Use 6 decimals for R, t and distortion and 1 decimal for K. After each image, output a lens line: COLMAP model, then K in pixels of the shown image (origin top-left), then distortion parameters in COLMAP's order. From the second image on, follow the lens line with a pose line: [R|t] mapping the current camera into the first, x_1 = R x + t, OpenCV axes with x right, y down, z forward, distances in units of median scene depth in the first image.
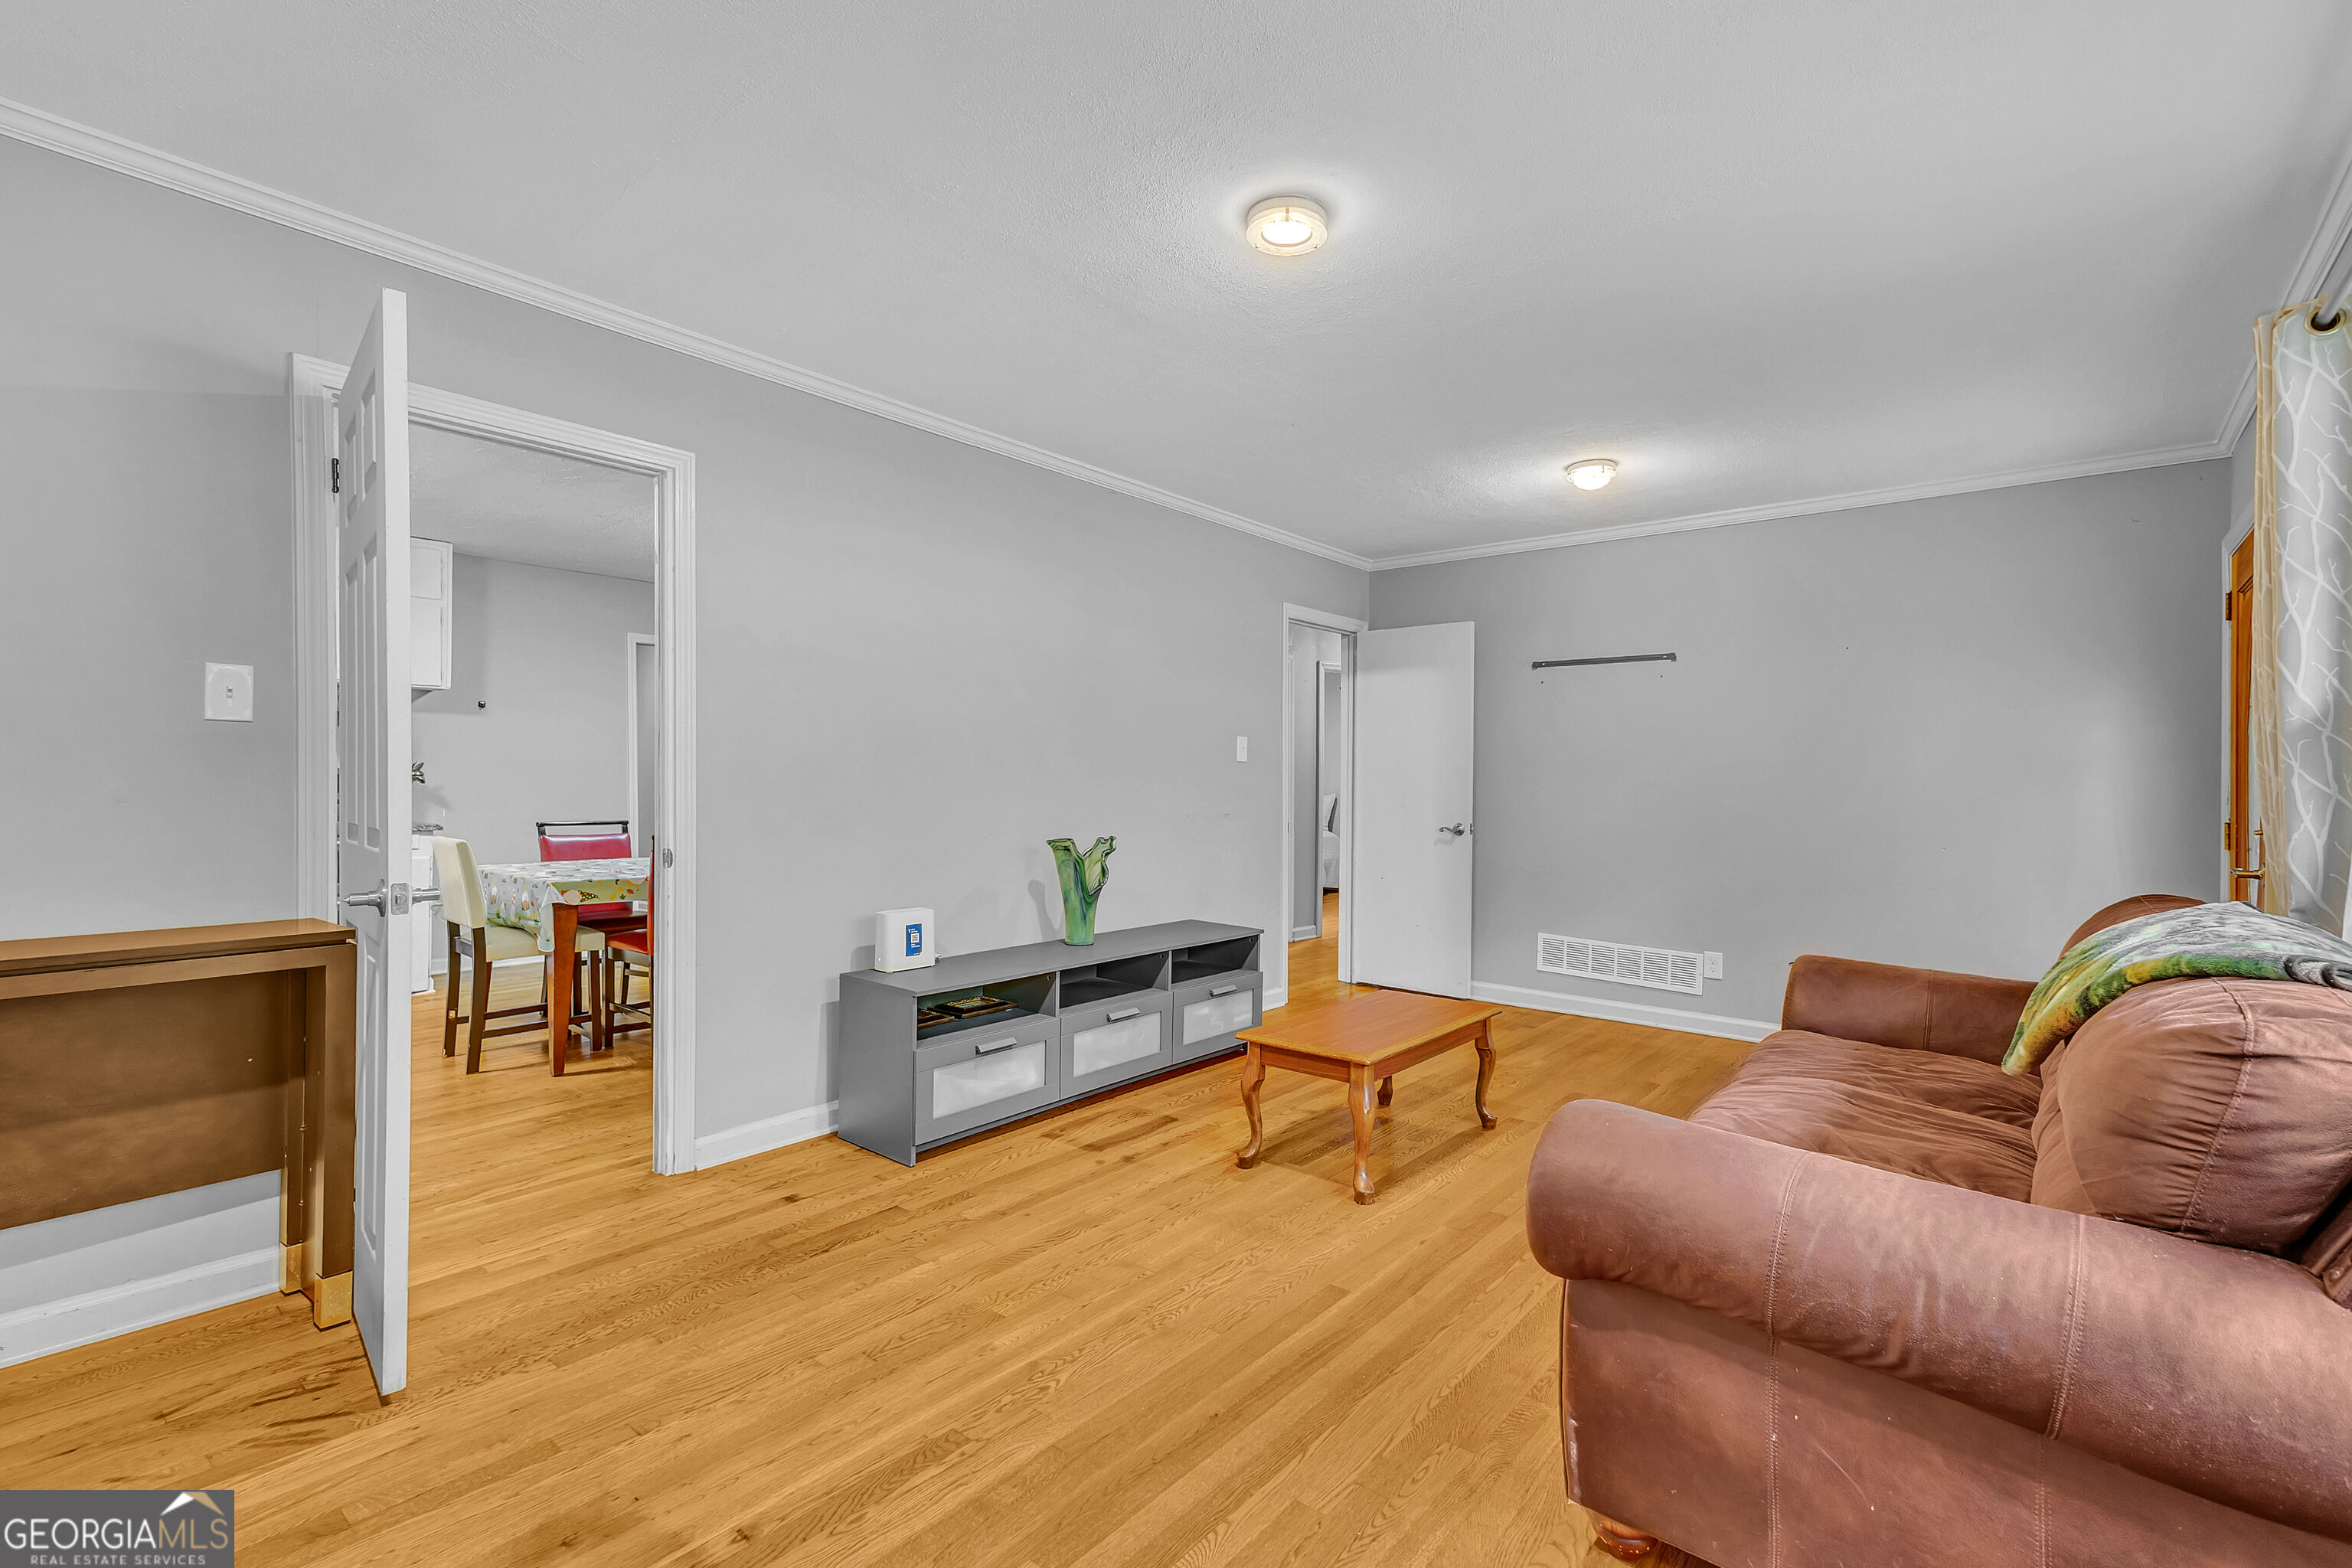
lens RADIAL K [[1000.8, 0, 1191.9], [0, 1000.8, 797.3], [0, 0, 1]] dist [0.017442, 0.000406]
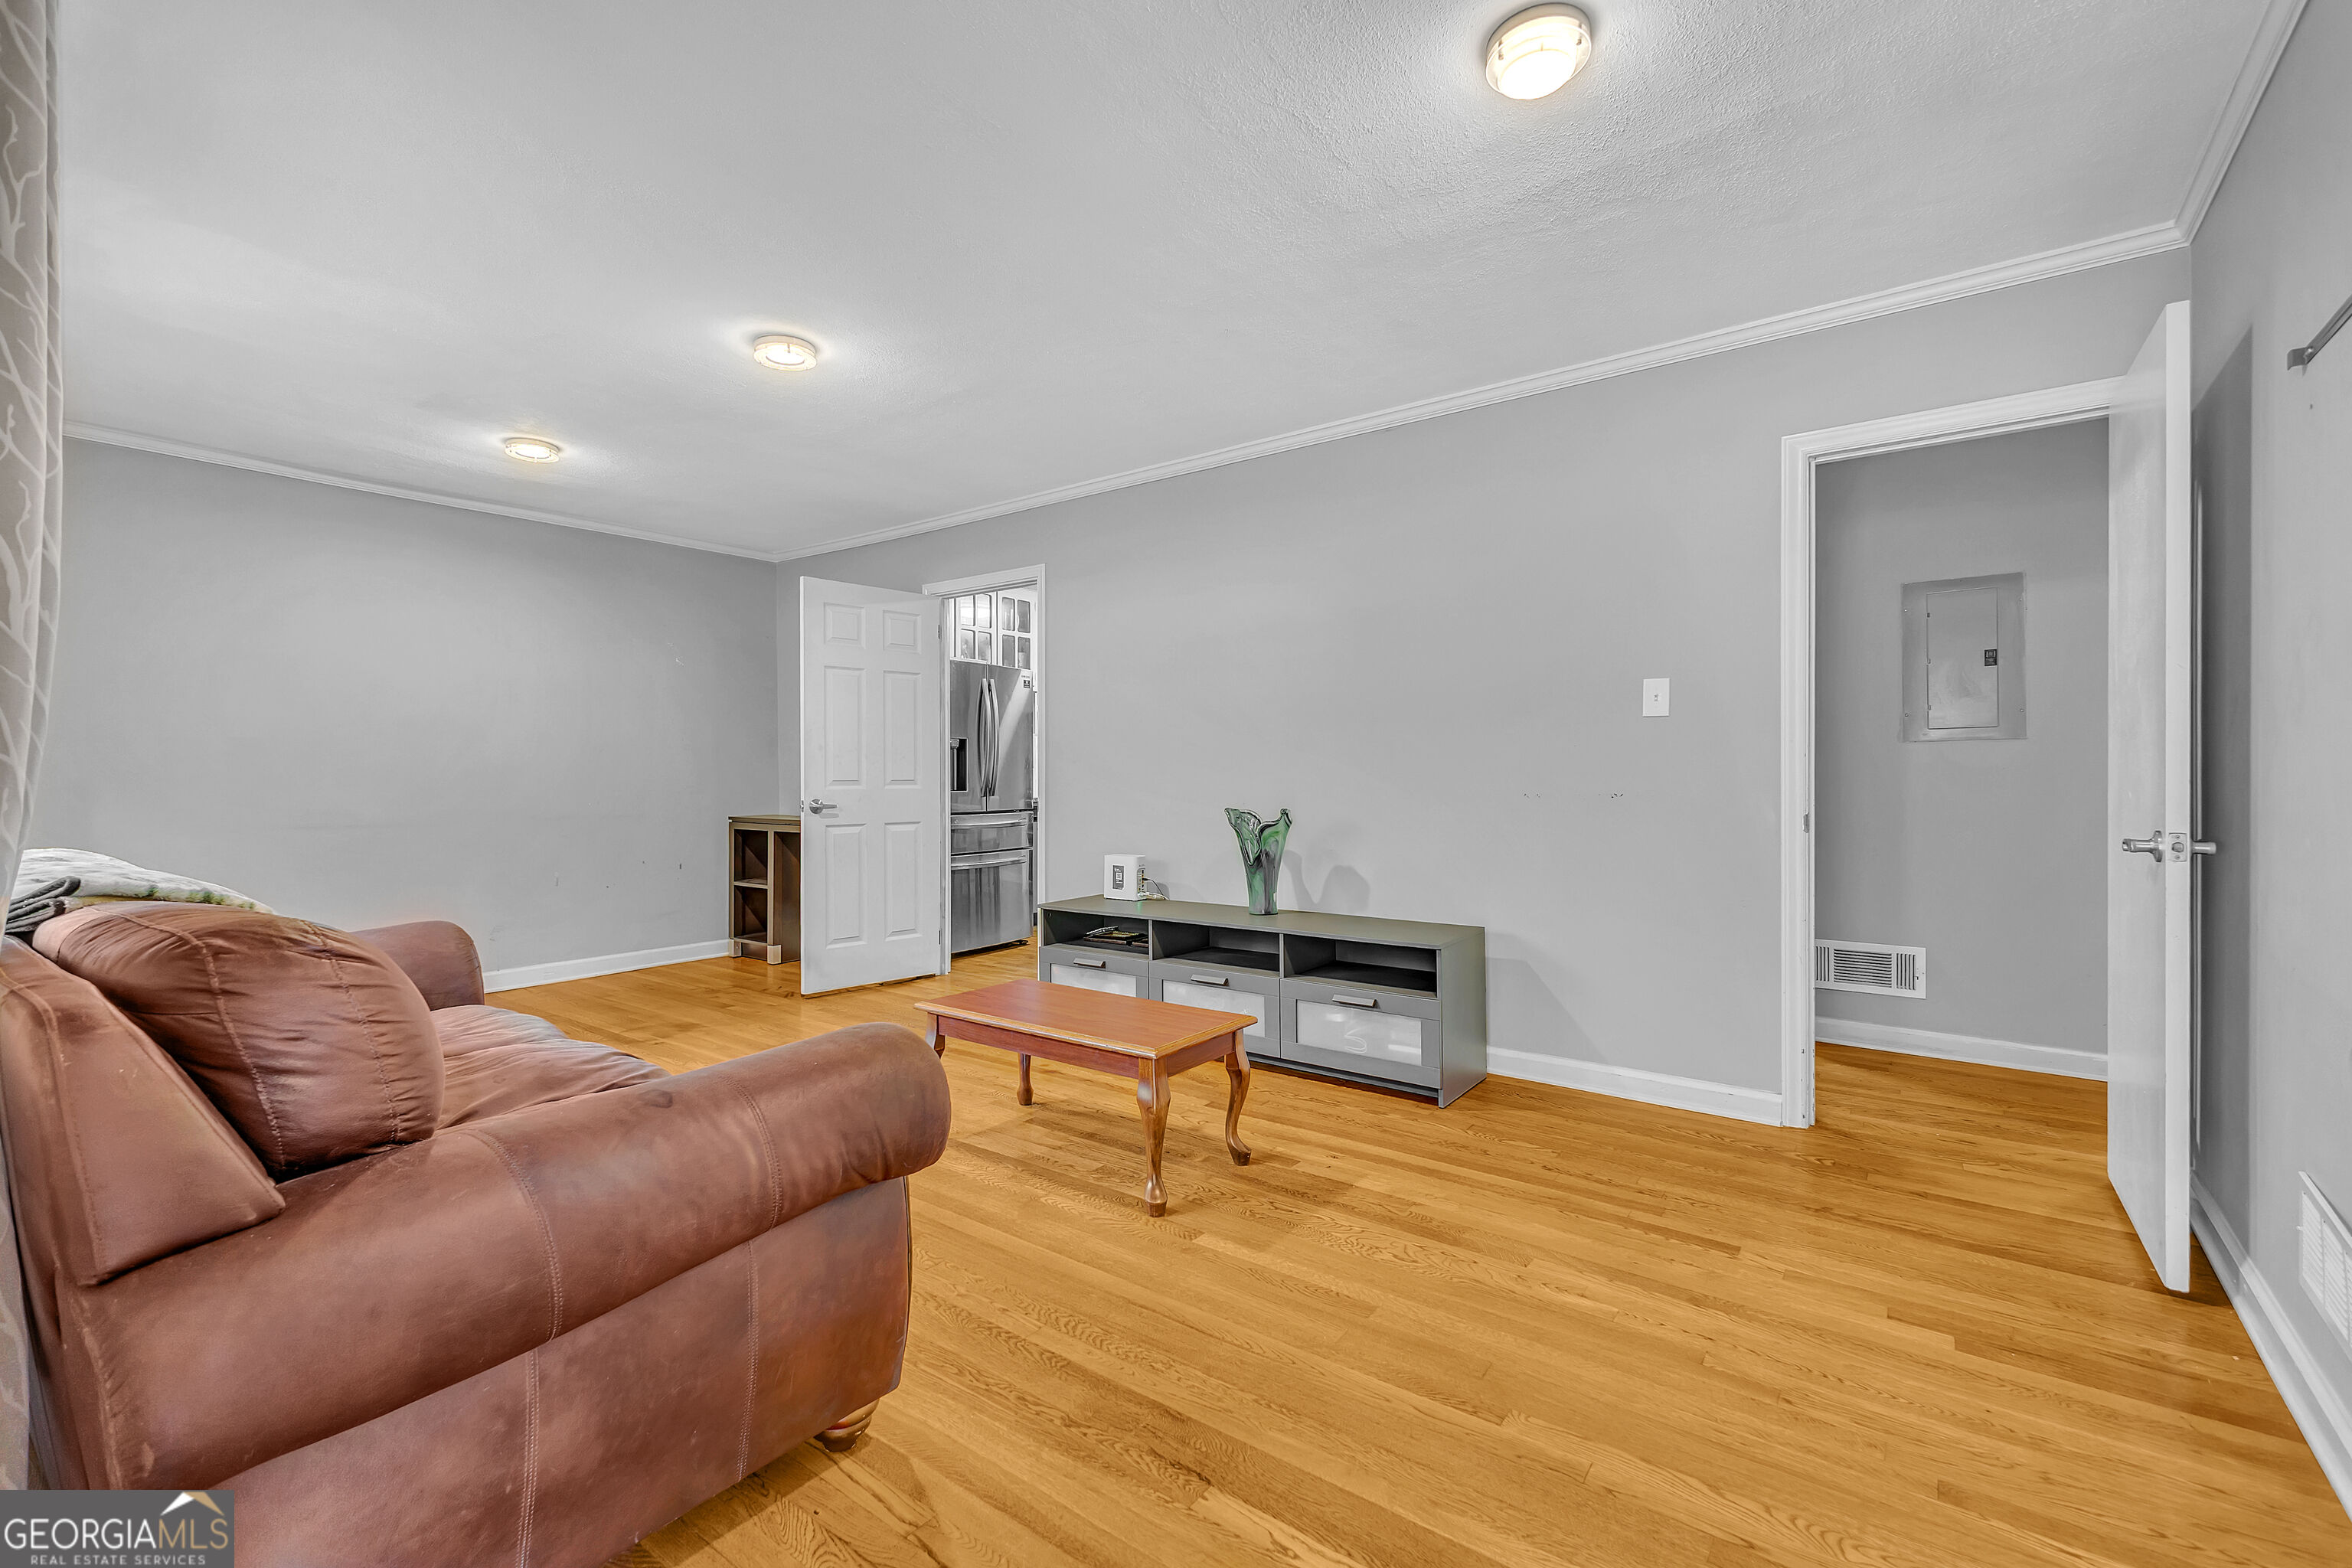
lens RADIAL K [[1000.8, 0, 1182.8], [0, 1000.8, 764.7], [0, 0, 1]] dist [0.017442, 0.000406]
pose [[0.068647, -0.014110, -0.997541, 0.893824], [-0.000547, 0.999899, -0.014181, 0.008829], [0.997641, 0.001519, 0.068632, 0.836090]]
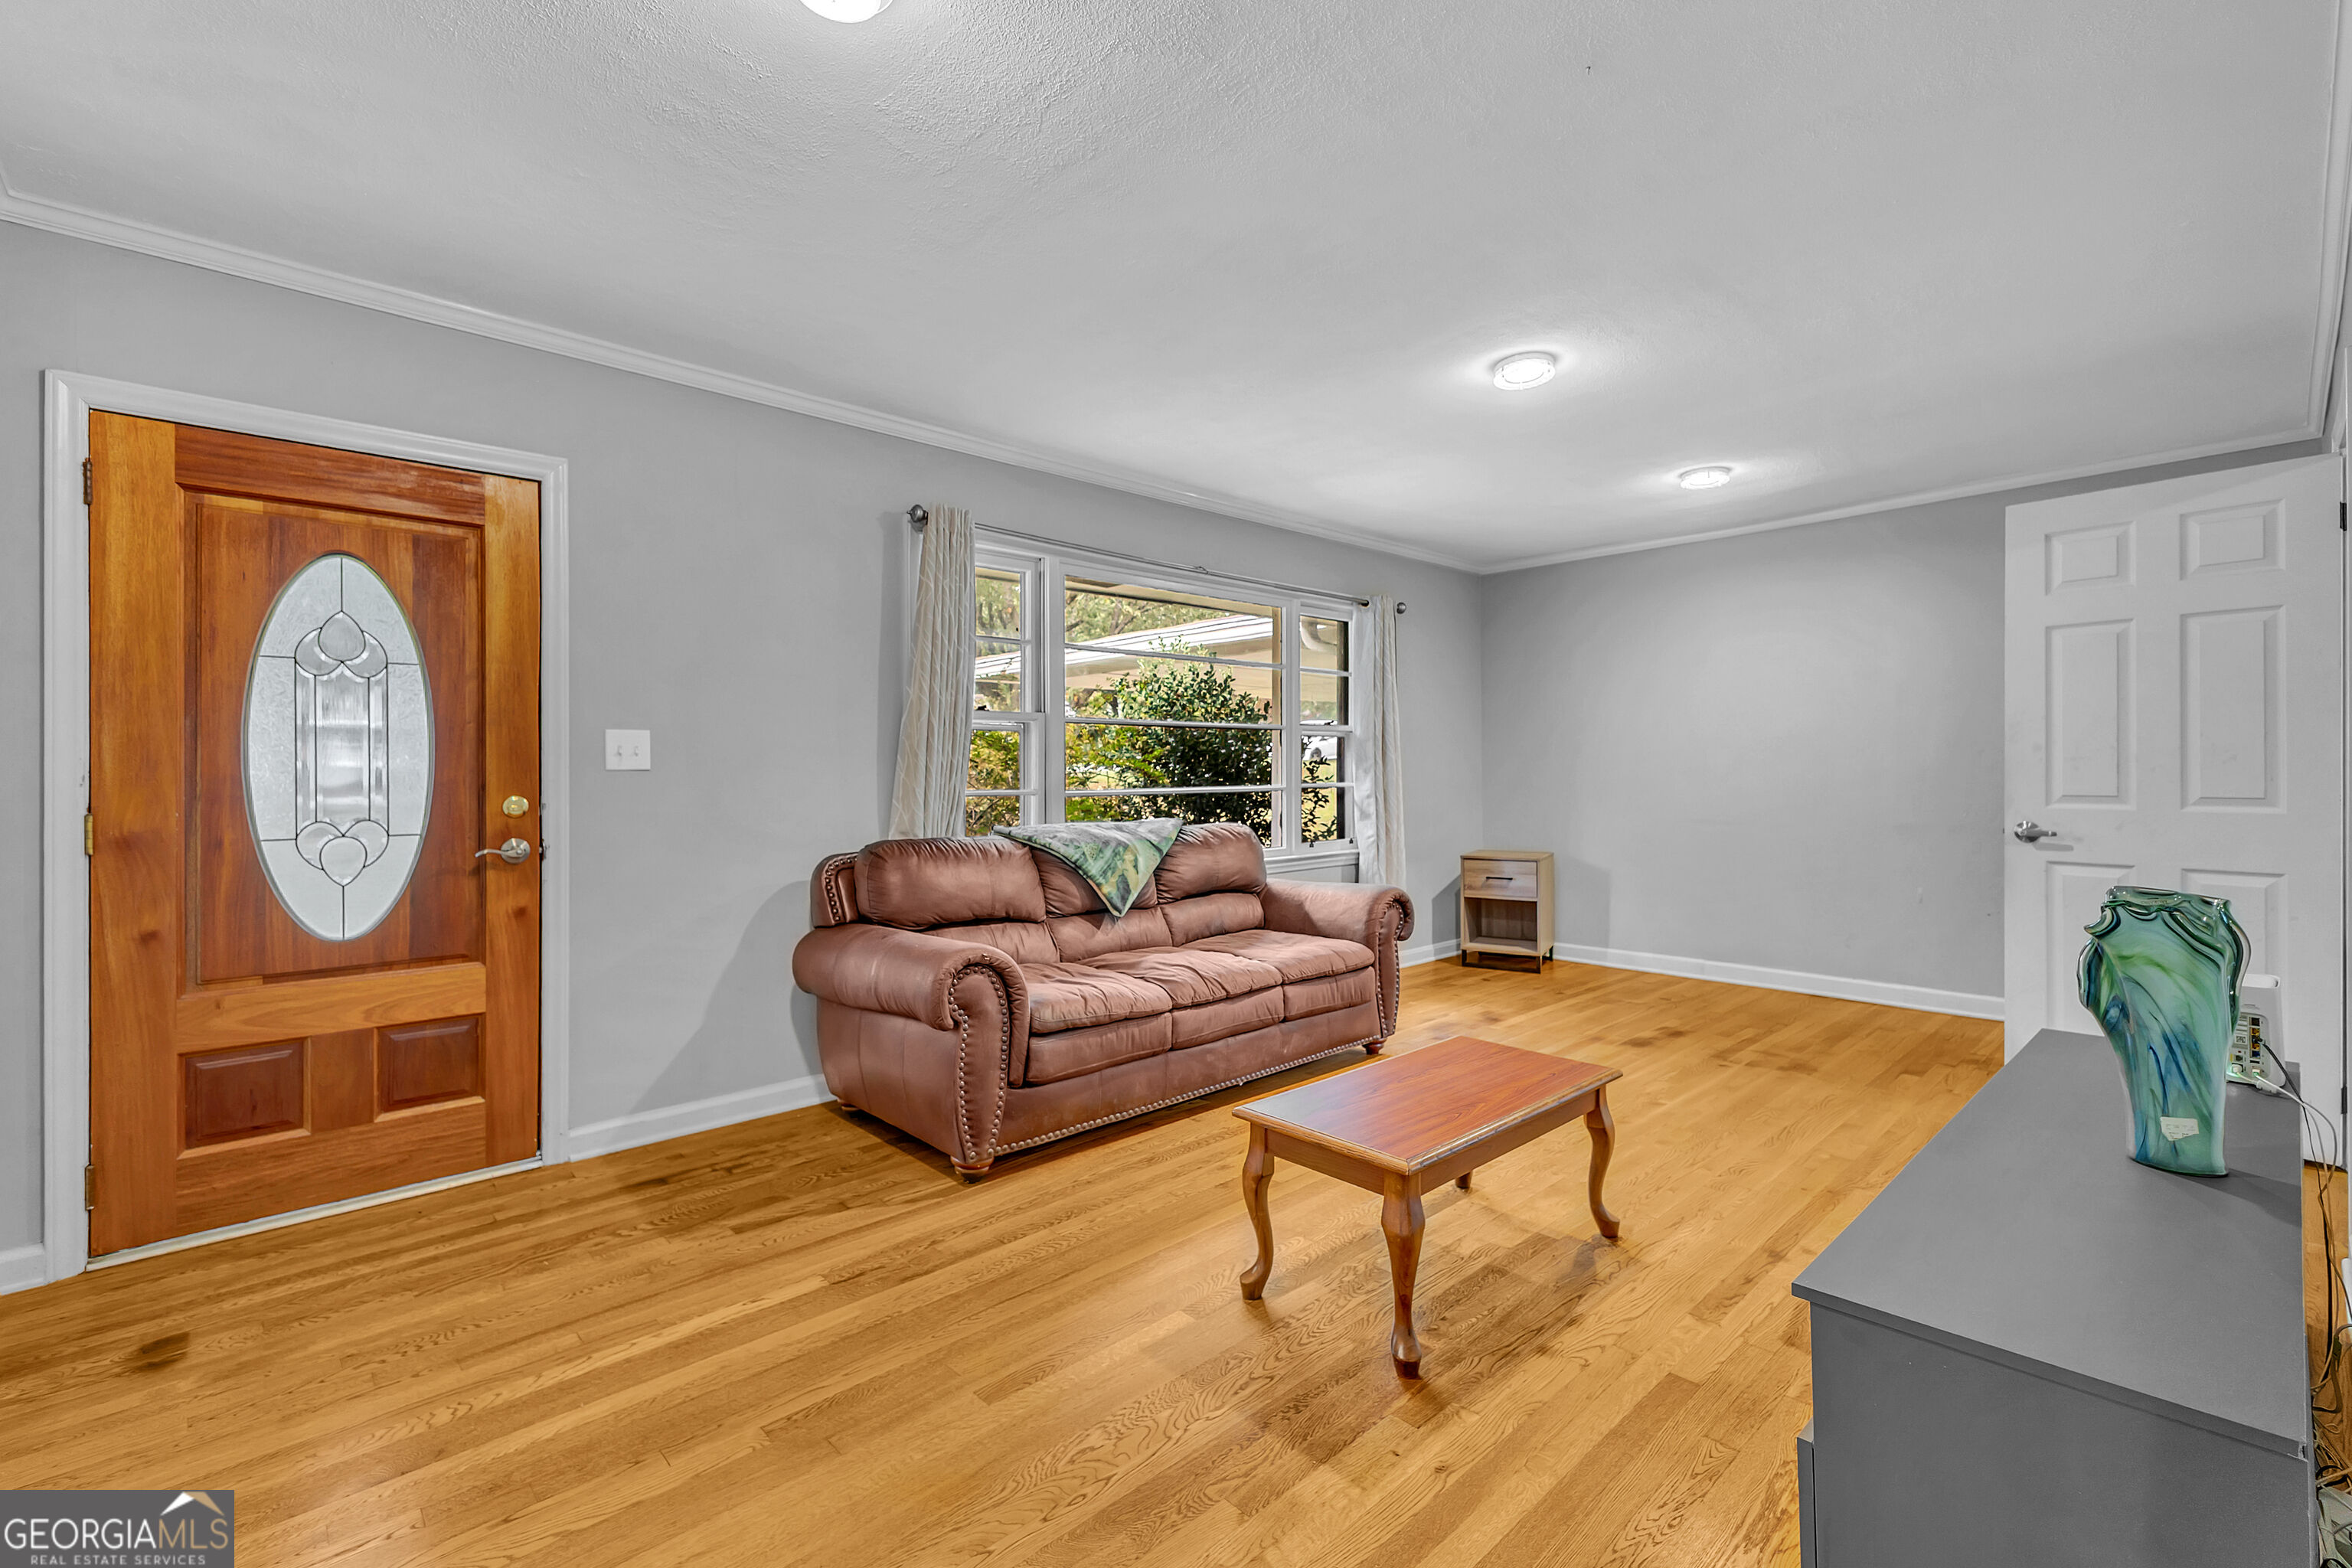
lens RADIAL K [[1000.8, 0, 1161.0], [0, 1000.8, 776.4], [0, 0, 1]] dist [0.017442, 0.000406]
pose [[-0.993681, 0.000604, 0.112238, 0.231691], [0.001630, 0.999958, 0.009051, -0.014010], [-0.112228, 0.009177, -0.993640, 1.438247]]
